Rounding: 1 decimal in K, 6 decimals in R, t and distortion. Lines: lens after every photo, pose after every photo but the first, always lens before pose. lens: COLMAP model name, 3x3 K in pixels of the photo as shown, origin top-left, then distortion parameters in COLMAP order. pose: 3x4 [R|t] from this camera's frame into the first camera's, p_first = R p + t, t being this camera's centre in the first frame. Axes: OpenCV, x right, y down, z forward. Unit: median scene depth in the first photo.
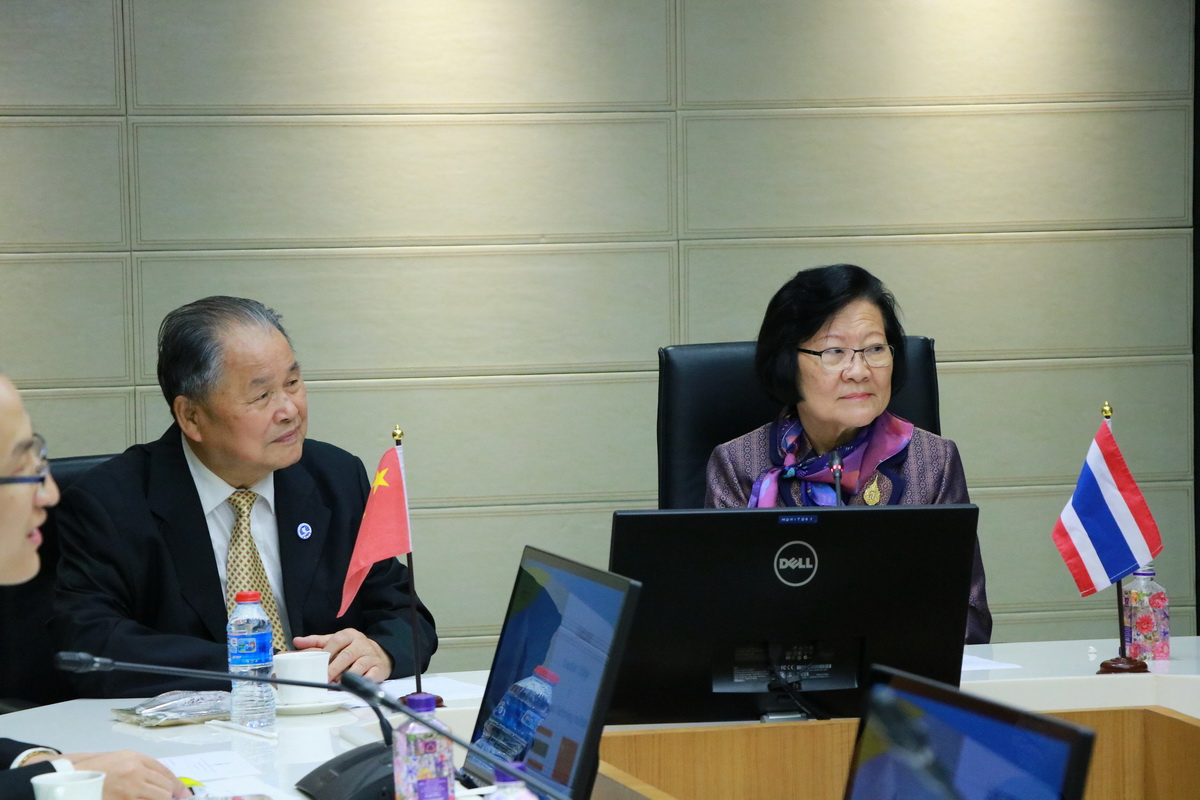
lens RADIAL K [[4413.4, 0, 600.0], [0, 4413.4, 400.0], [0, 0, 1]] dist [1.001655, 0.049242]
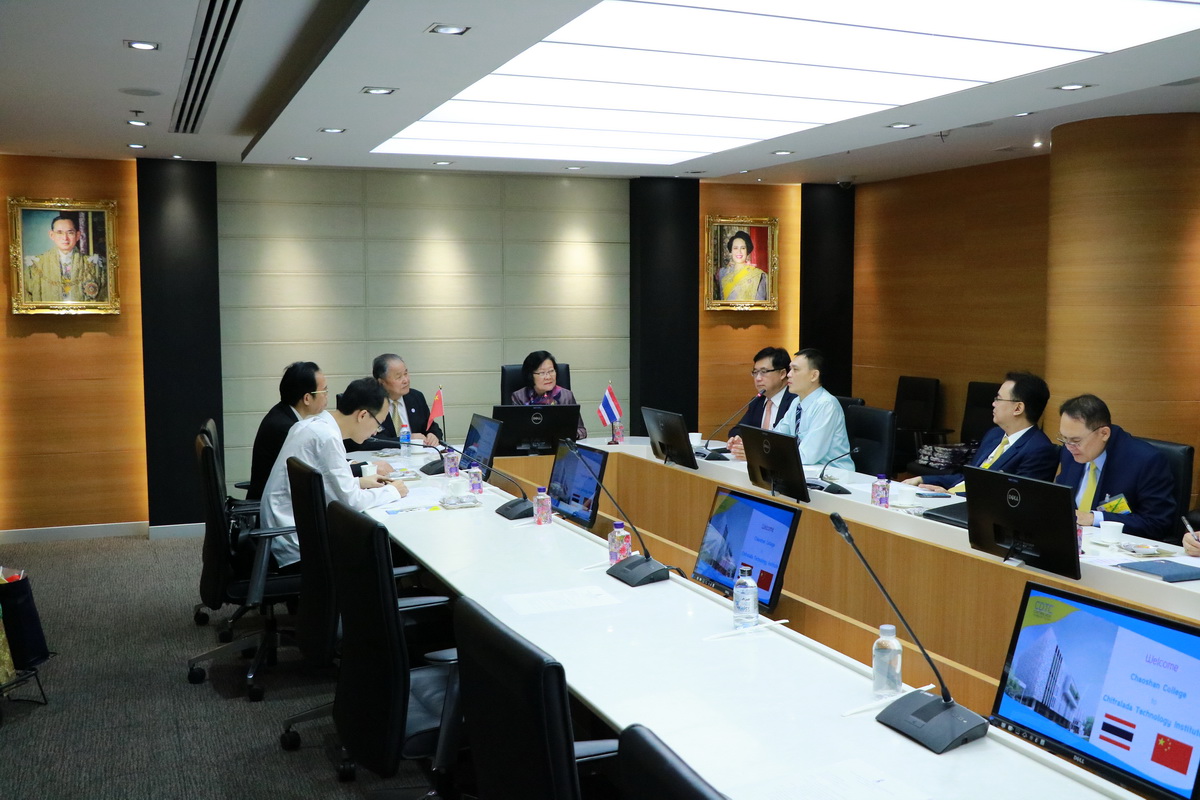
lens RADIAL K [[1239.6, 0, 600.0], [0, 1239.6, 400.0], [0, 0, 1]] dist [-0.017282, 0.013728]
pose [[0.994275, 0.004494, 0.106761, -0.018572], [-0.006261, 0.999849, 0.016221, 0.000176], [-0.106672, -0.016796, 0.994152, -0.144250]]
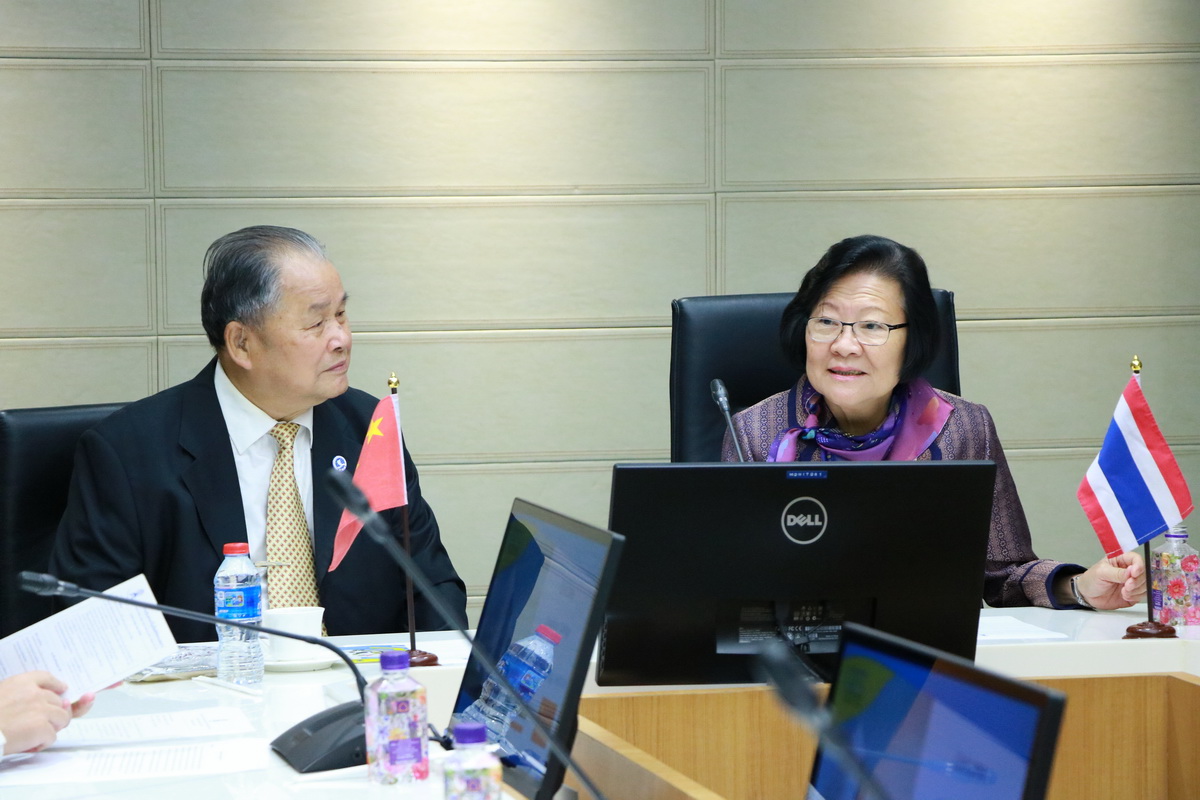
lens RADIAL K [[4327.3, 0, 600.0], [0, 4327.3, 400.0], [0, 0, 1]] dist [0.916007, 2.389213]
pose [[0.999676, 0.009639, -0.023567, 0.018743], [-0.009479, 0.999932, 0.006862, 0.004085], [0.023631, -0.006637, 0.999699, 0.049948]]
